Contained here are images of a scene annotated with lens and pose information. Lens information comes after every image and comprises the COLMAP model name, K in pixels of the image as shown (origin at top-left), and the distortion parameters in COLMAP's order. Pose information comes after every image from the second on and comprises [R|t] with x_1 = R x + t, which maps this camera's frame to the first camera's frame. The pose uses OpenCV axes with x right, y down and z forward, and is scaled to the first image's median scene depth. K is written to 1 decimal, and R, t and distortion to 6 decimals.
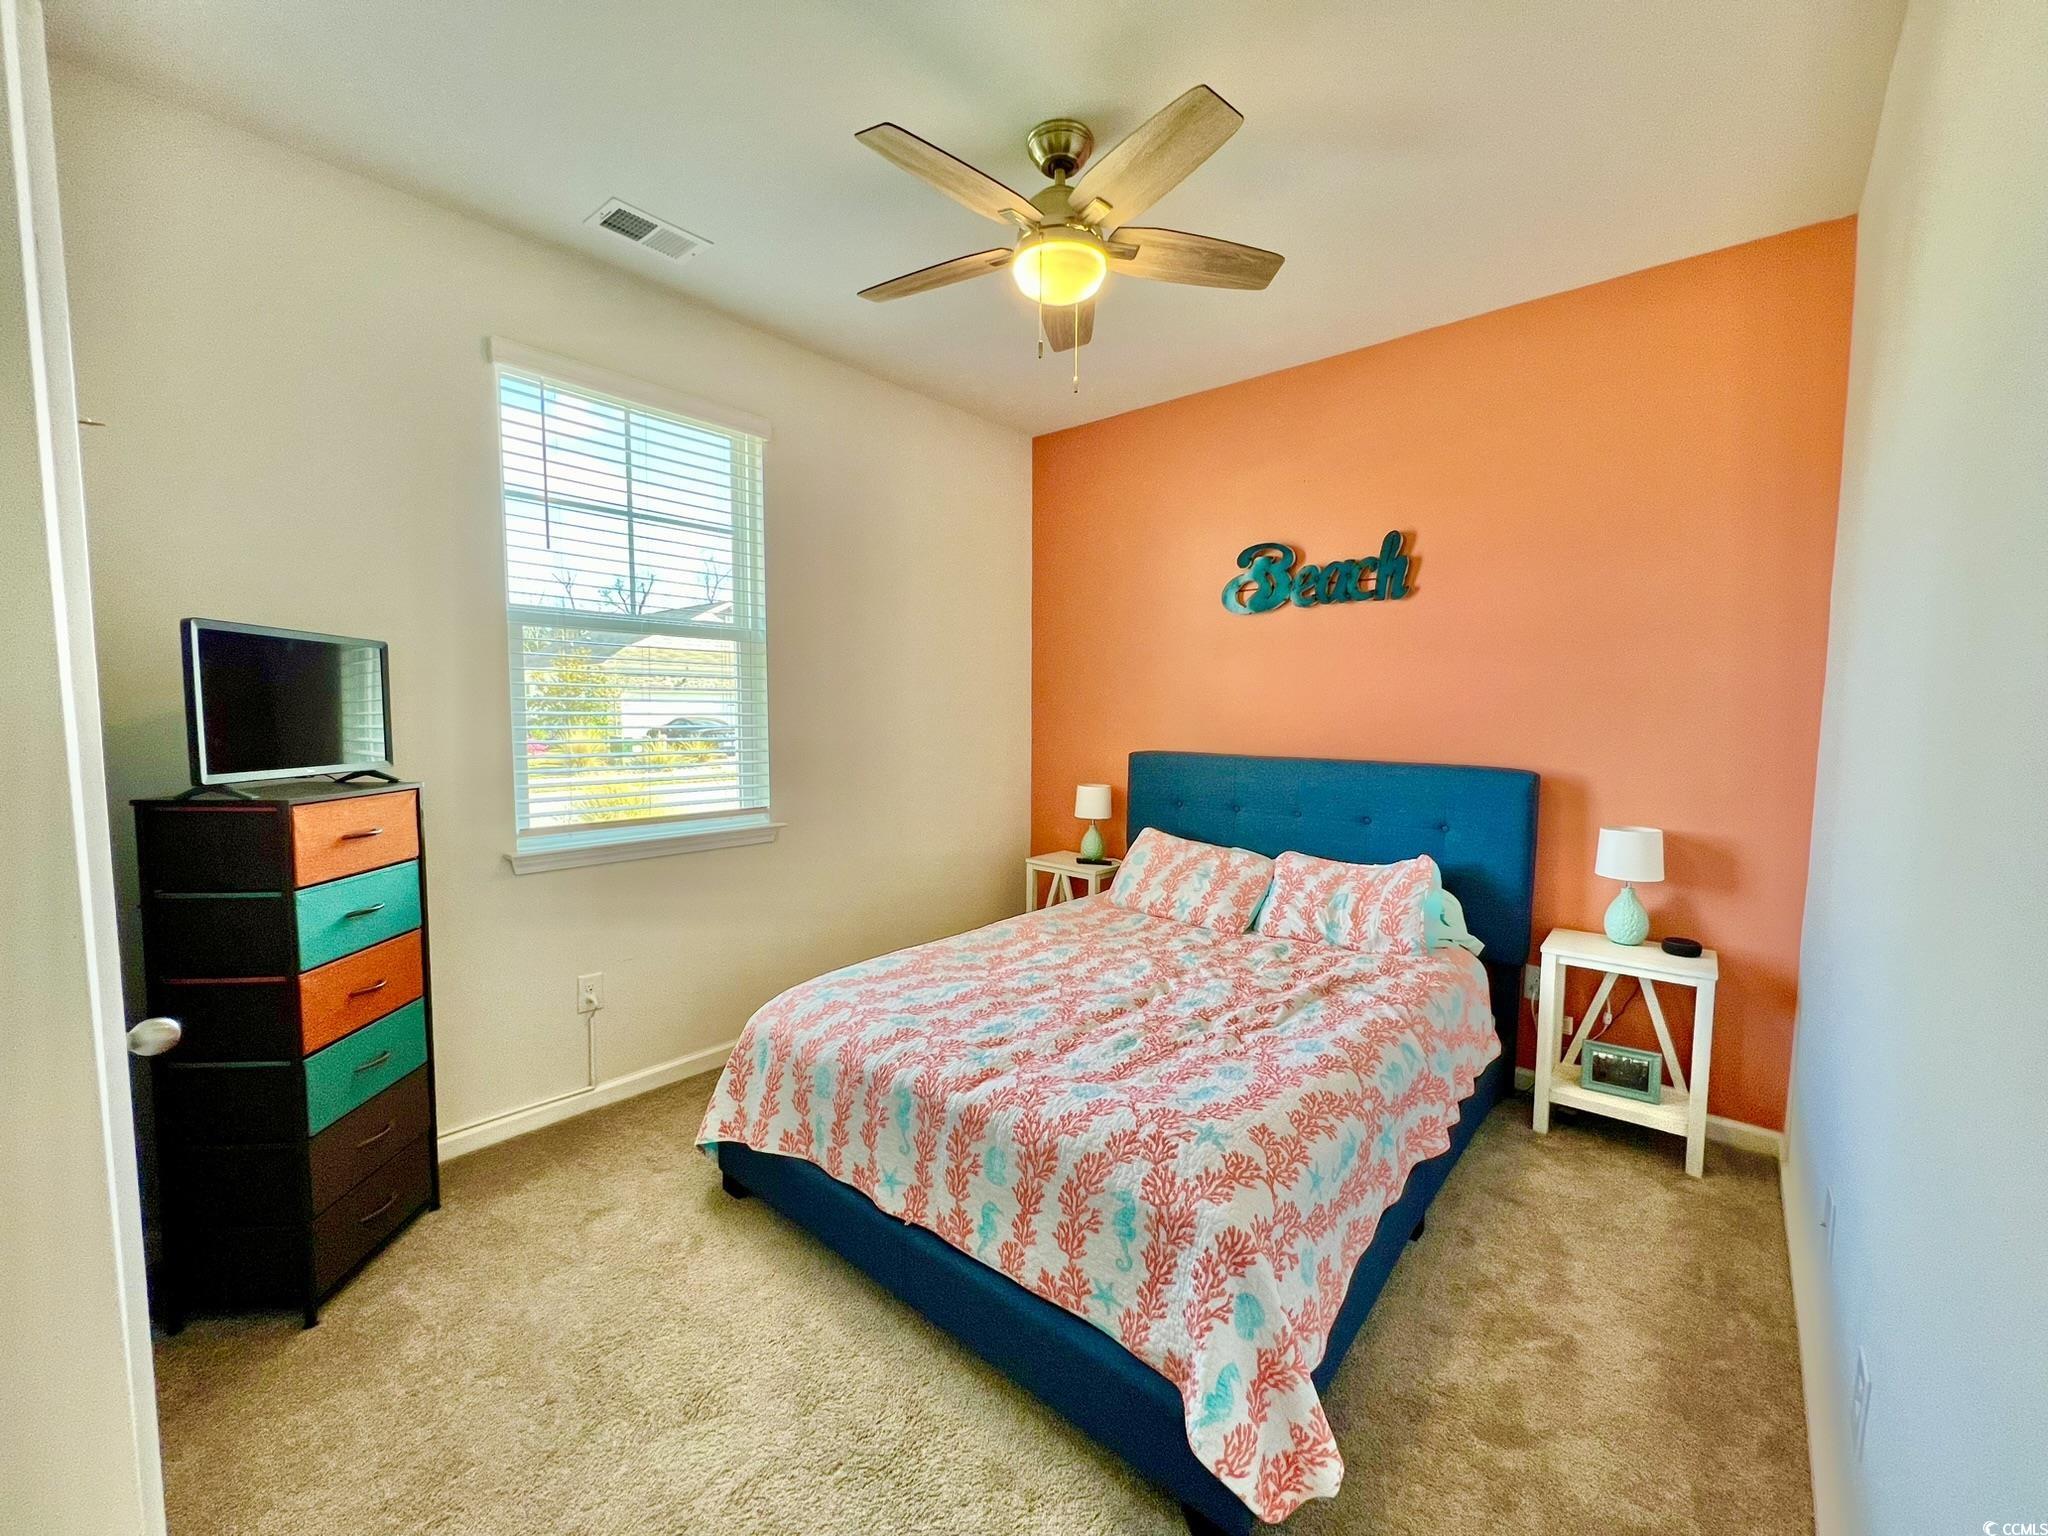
lens RADIAL K [[821.5, 0, 1023.8], [0, 821.5, 768.9], [0, 0, 1]] dist [-0.000725, -0.000289]
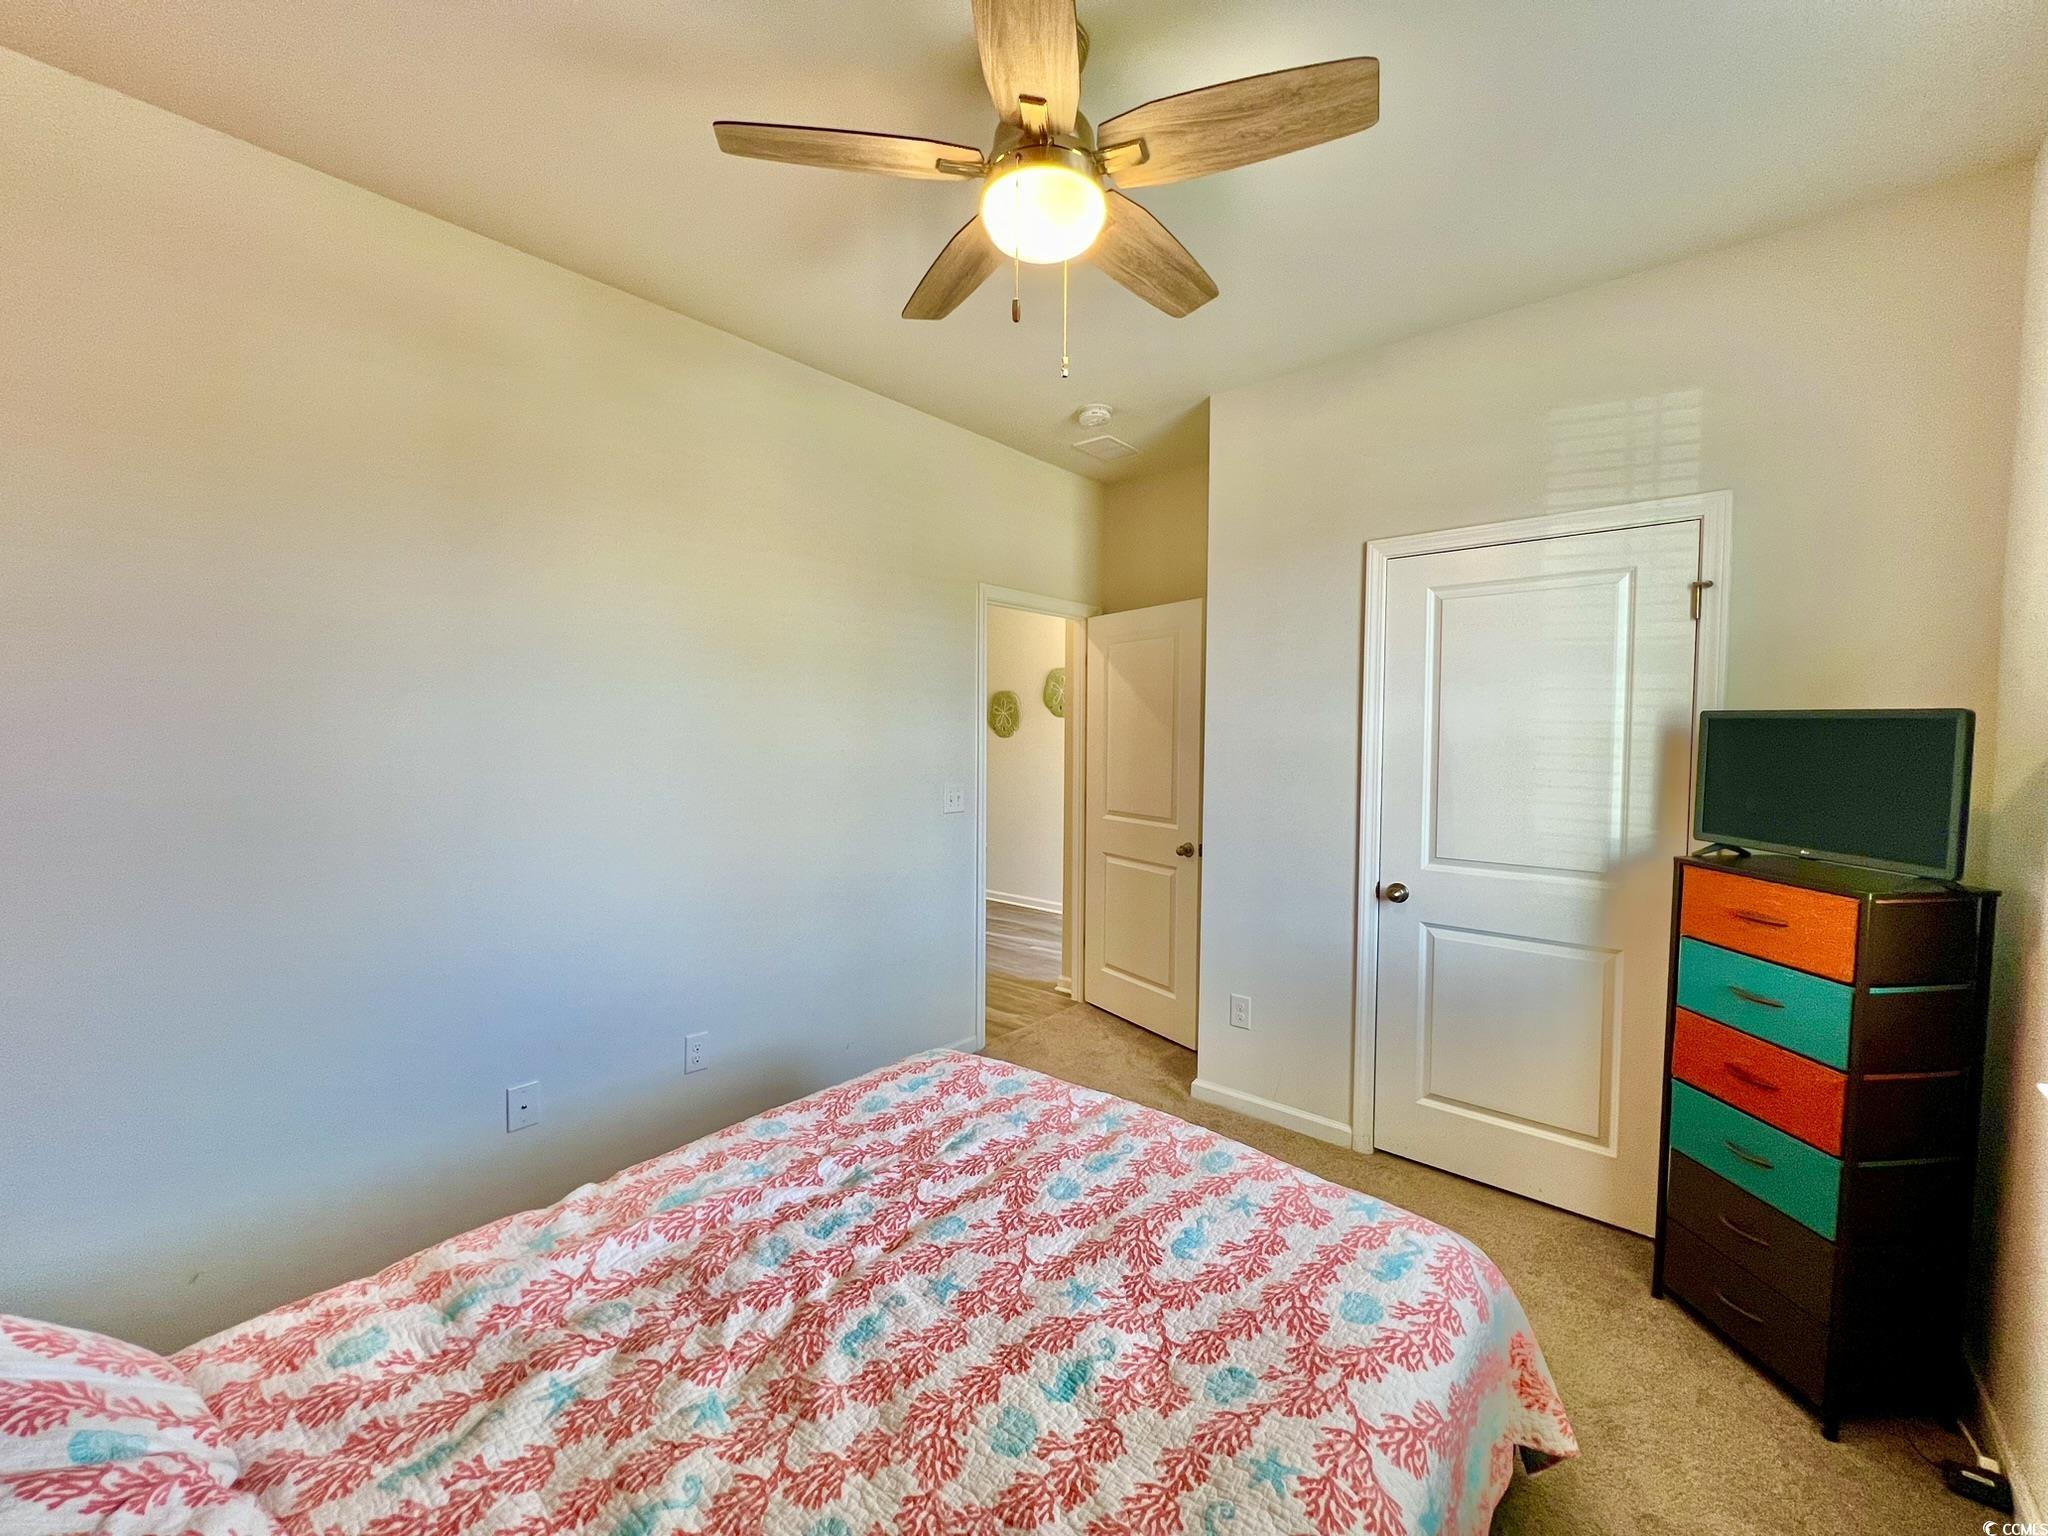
lens RADIAL K [[821.5, 0, 1020.8], [0, 821.5, 770.9], [0, 0, 1]] dist [-0.000725, -0.000289]
pose [[-0.999903, -0.011754, -0.007535, 0.055401], [-0.012568, 0.992793, 0.119181, -0.157167], [0.006080, 0.119265, -0.992844, 1.526876]]
